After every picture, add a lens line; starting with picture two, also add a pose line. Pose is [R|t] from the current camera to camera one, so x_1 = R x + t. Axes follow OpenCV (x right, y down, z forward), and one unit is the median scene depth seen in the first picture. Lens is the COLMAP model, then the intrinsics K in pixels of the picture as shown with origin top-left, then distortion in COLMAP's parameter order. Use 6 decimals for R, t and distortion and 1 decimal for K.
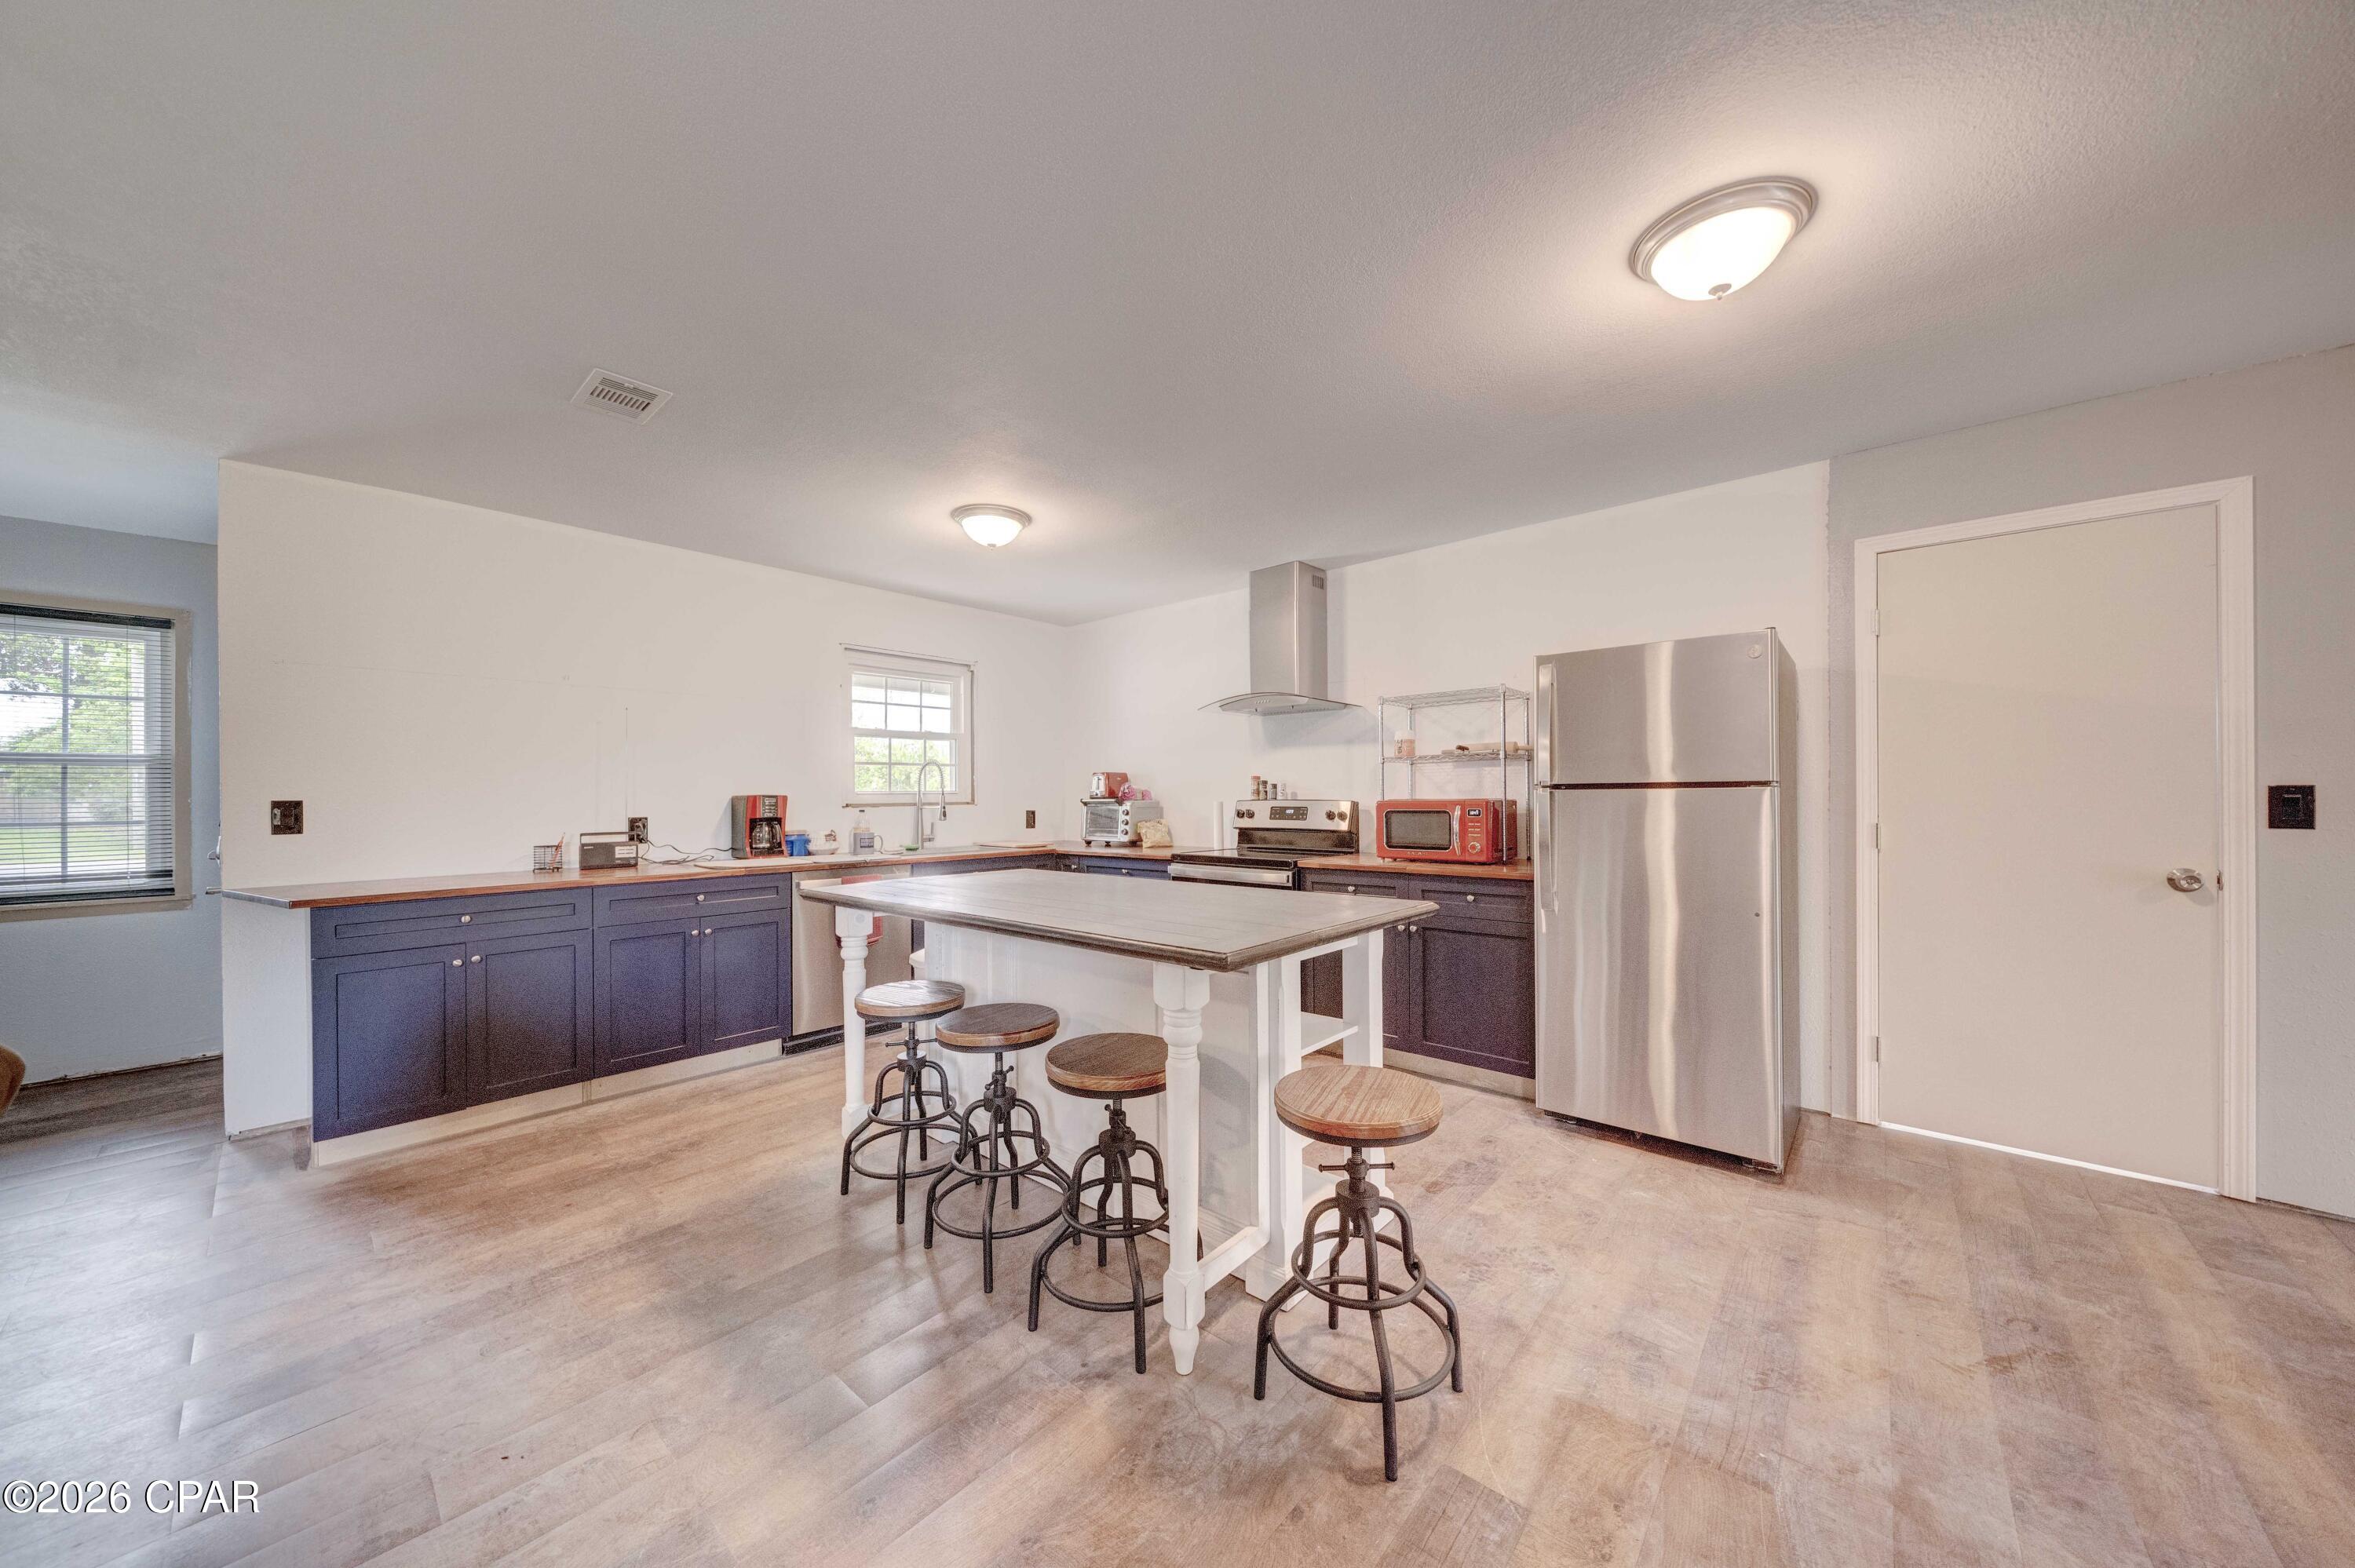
lens RADIAL K [[806.3, 0, 1171.9], [0, 806.3, 792.9], [0, 0, 1]] dist [-0.006559, 0.000051]
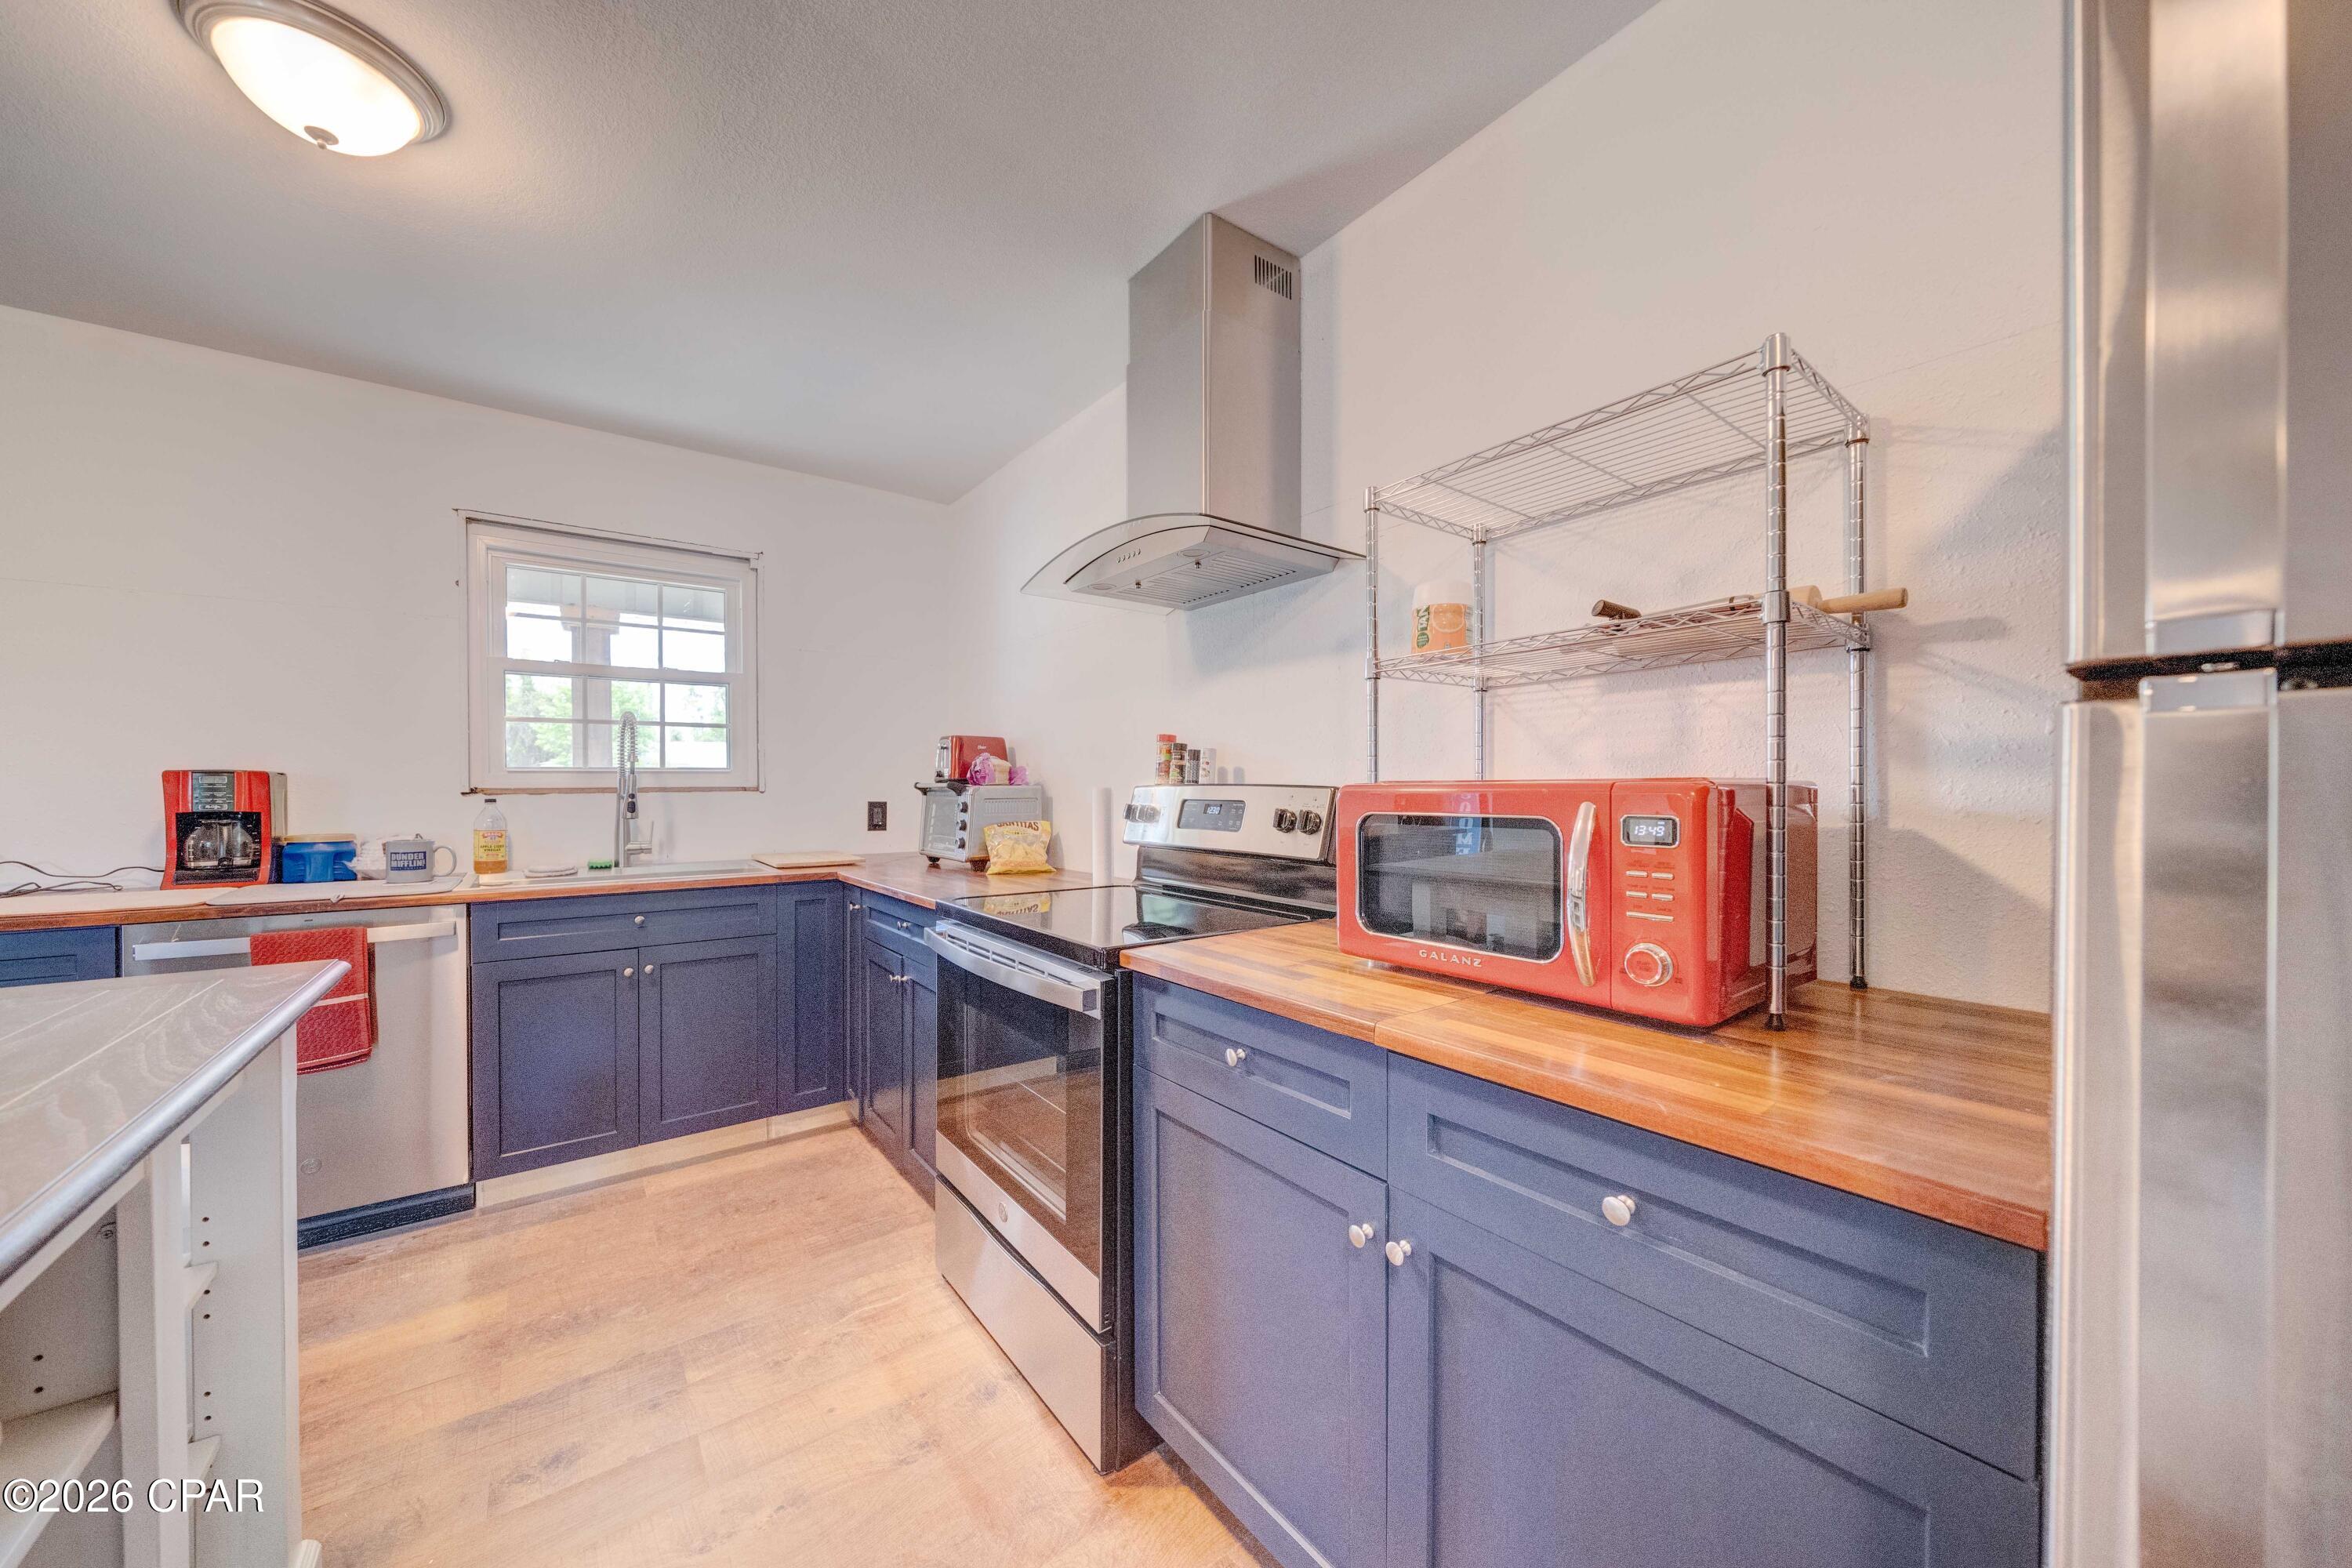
lens RADIAL K [[822.6, 0, 1168.7], [0, 822.6, 790.9], [0, 0, 1]] dist [-0.006181, -0.000039]
pose [[0.978901, 0.005942, -0.204248, 0.248864], [-0.003827, 0.999935, 0.010750, 0.008916], [0.204298, -0.009741, 0.978860, 0.636403]]
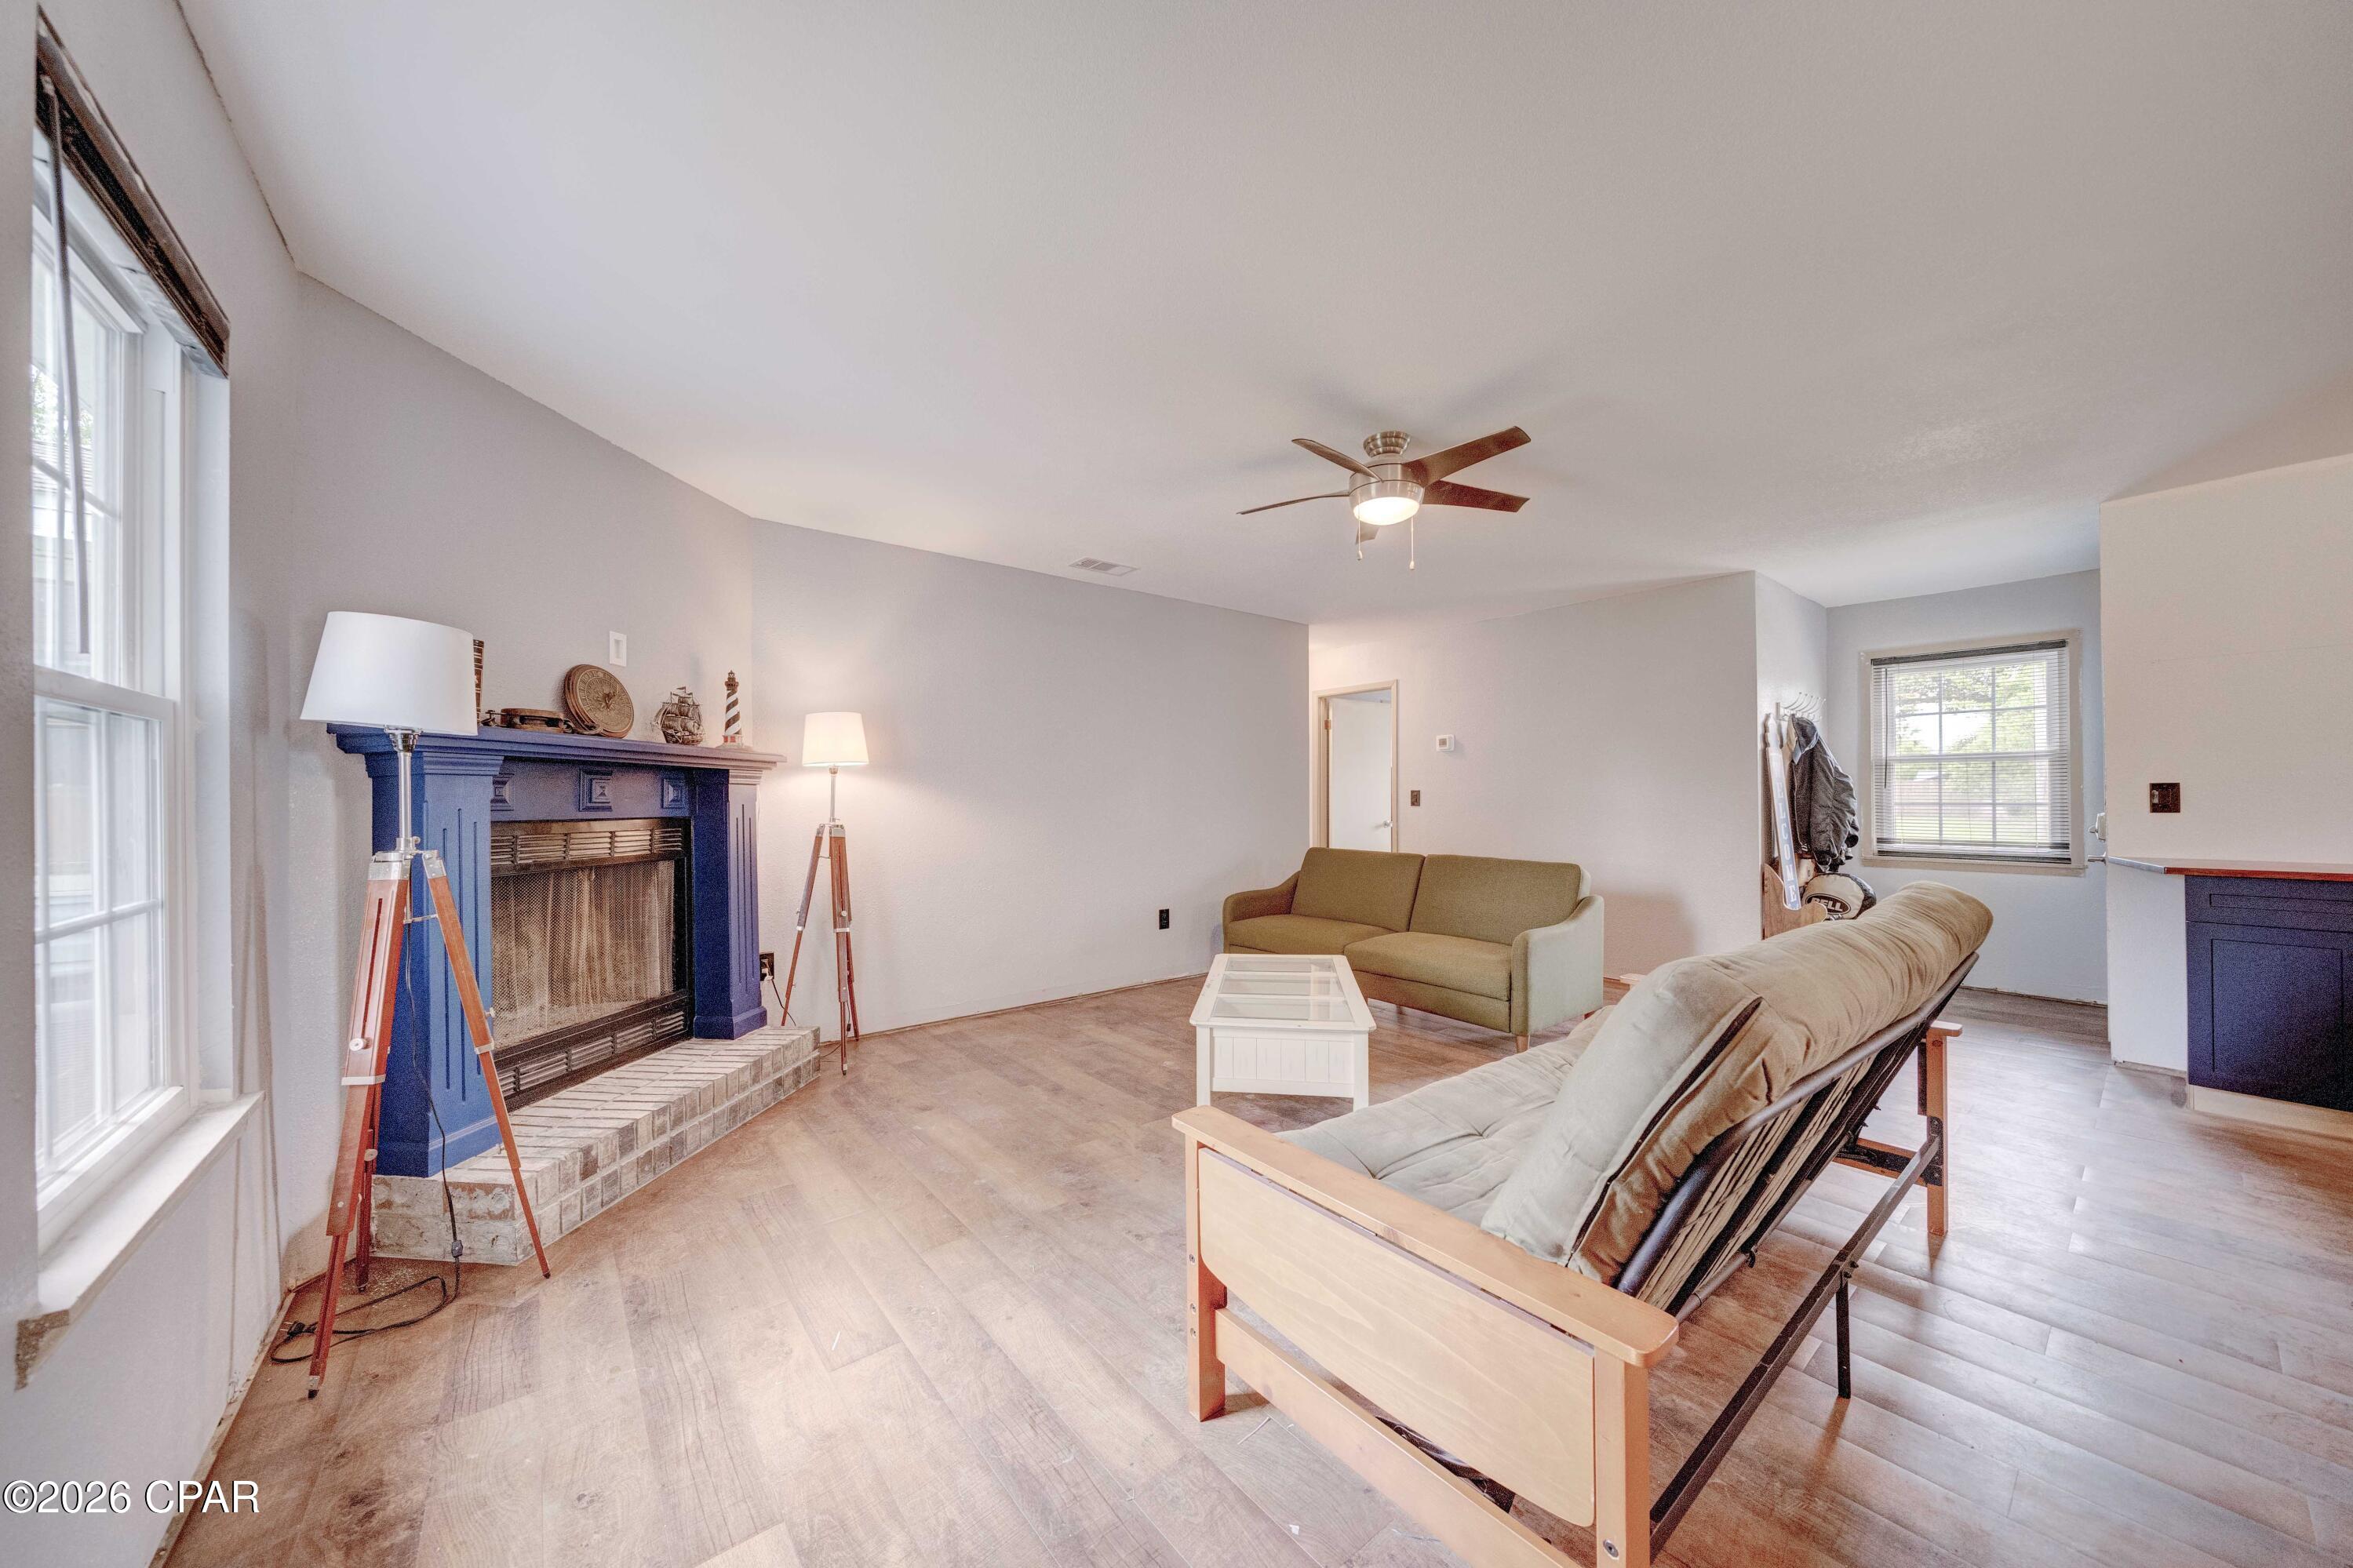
lens RADIAL K [[805.6, 0, 1170.9], [0, 805.6, 792.9], [0, 0, 1]] dist [-0.006559, 0.000051]
pose [[-0.168707, -0.003070, -0.985661, 0.190537], [0.005732, 0.999975, -0.004095, 0.016719], [0.985650, -0.006341, -0.168685, -0.152447]]
